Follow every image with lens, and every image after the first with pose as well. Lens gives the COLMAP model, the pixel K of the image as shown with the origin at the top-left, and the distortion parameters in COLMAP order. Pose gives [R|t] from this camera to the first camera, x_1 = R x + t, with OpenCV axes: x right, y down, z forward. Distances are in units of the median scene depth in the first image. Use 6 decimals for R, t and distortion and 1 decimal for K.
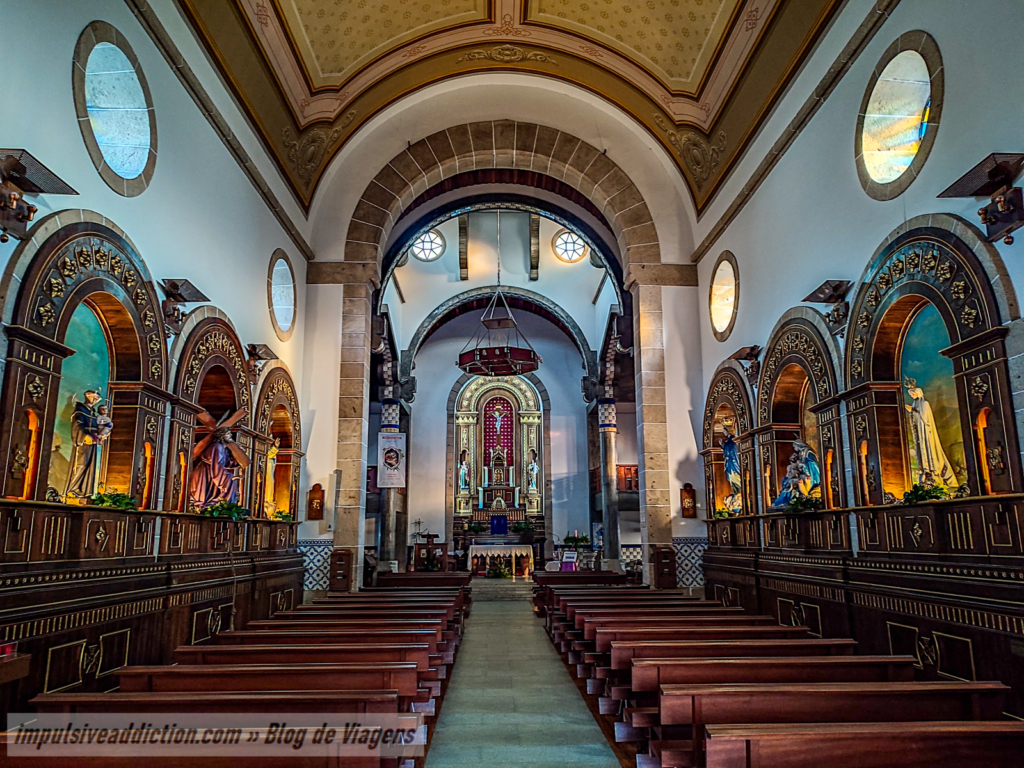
lens RADIAL K [[735.4, 0, 515.1], [0, 735.4, 379.4], [0, 0, 1]] dist [0.006530, -0.006792]
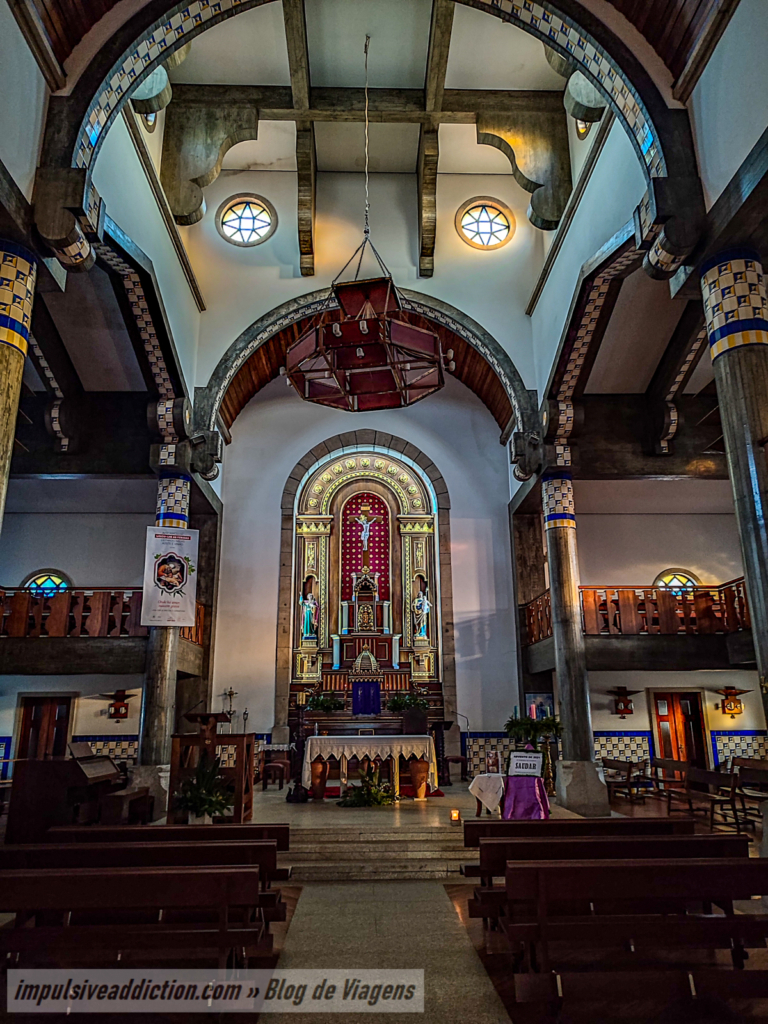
lens RADIAL K [[735.4, 0, 384.0], [0, 735.4, 512.0], [0, 0, 1]] dist [0.006530, -0.006792]
pose [[0.999992, -0.000011, 0.004073, -0.010389], [0.000263, 0.998090, -0.061774, 0.088801], [-0.004064, 0.061775, 0.998082, 0.417512]]
